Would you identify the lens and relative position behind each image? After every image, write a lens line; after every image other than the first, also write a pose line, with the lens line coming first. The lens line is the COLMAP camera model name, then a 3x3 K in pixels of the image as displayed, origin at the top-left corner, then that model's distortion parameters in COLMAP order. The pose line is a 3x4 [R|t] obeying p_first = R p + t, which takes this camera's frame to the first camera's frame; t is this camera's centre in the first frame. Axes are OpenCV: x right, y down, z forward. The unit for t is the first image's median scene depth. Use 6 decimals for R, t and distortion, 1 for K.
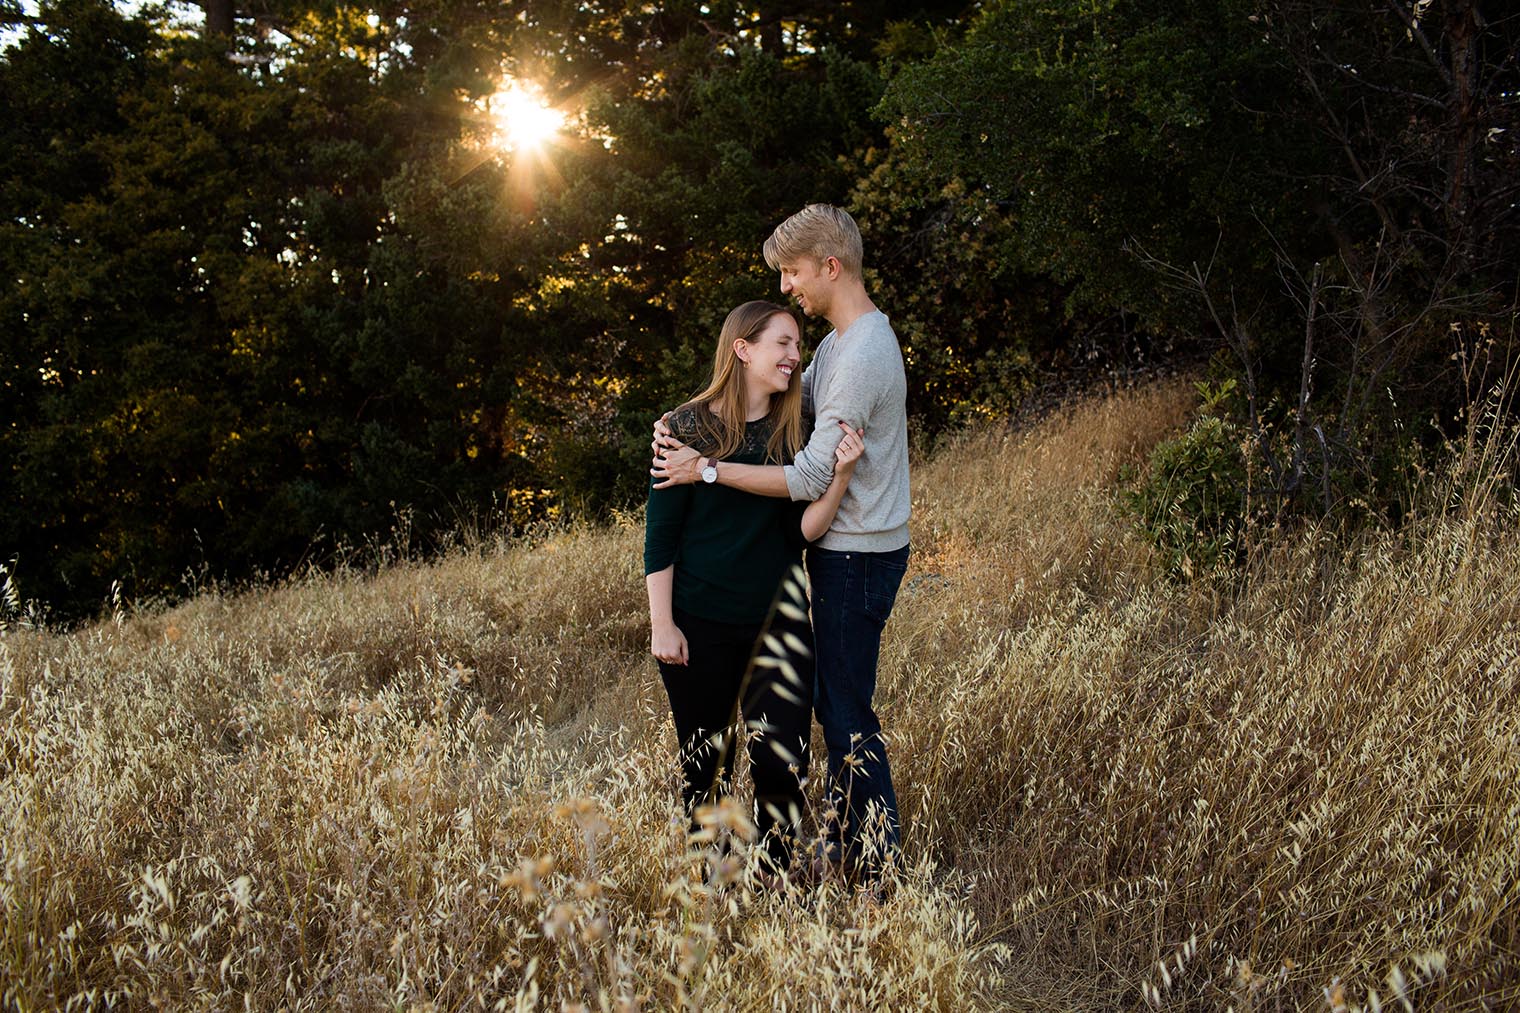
lens RADIAL K [[1434.2, 0, 742.0], [0, 1434.2, 500.3], [0, 0, 1]] dist [-0.123334, 0.176916]
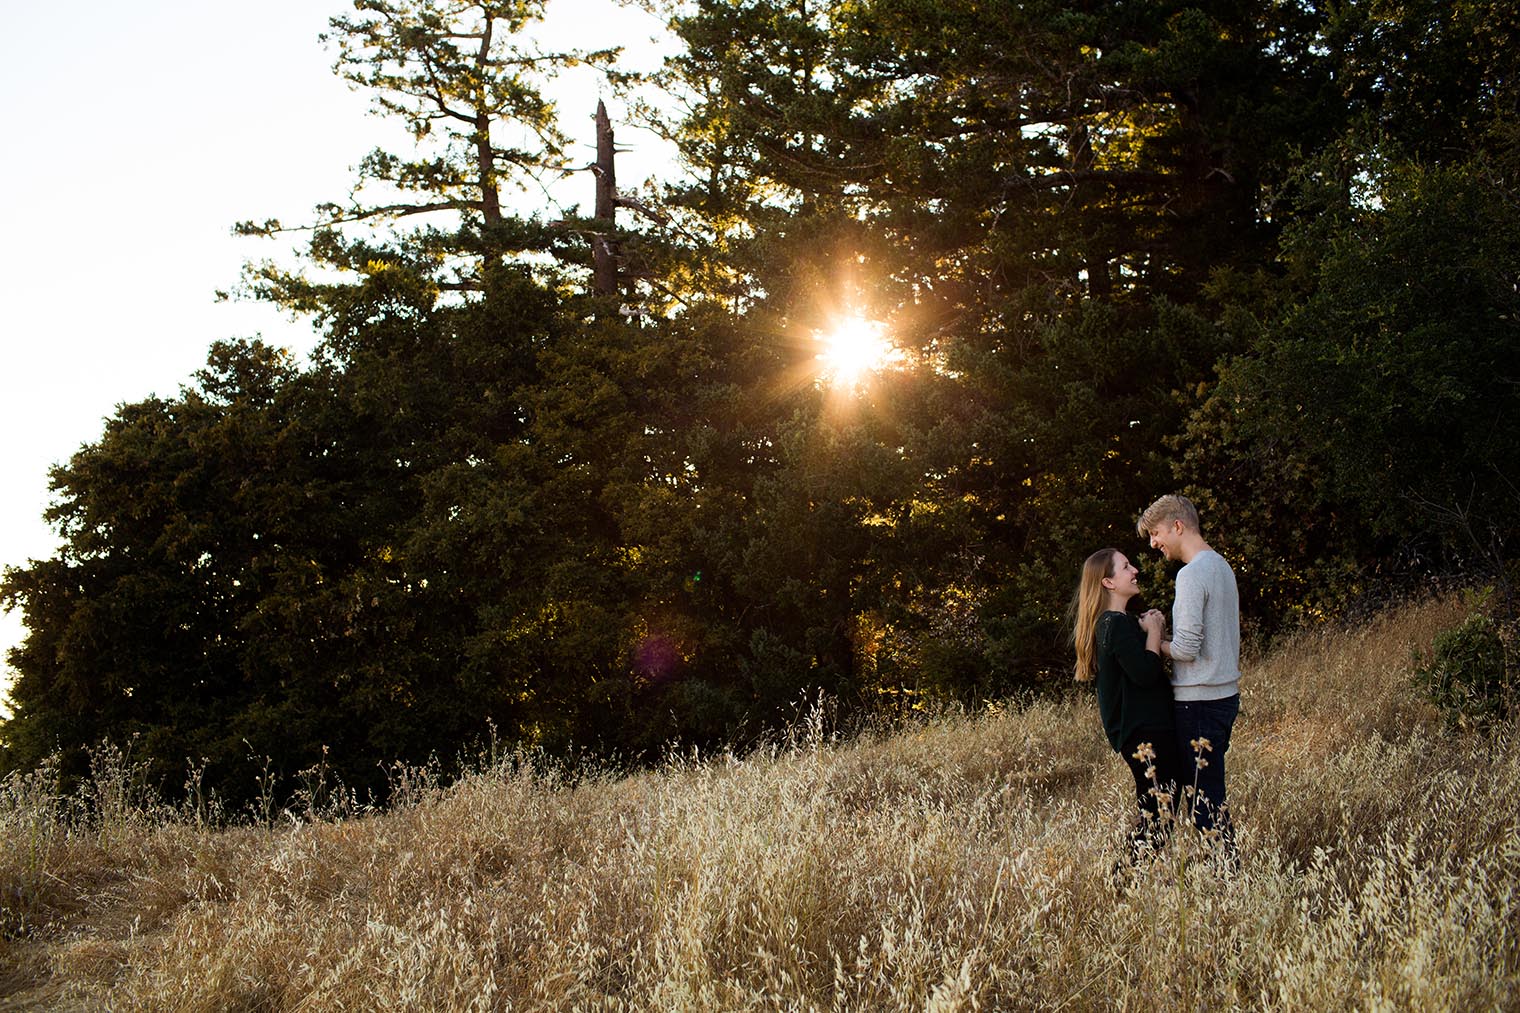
lens RADIAL K [[1434.2, 0, 742.0], [0, 1434.2, 500.3], [0, 0, 1]] dist [-0.123334, 0.176916]
pose [[0.975360, -0.024320, -0.219275, -0.021002], [-0.007761, 0.989508, -0.144267, 0.011226], [0.220483, 0.142414, 0.964938, -0.157155]]
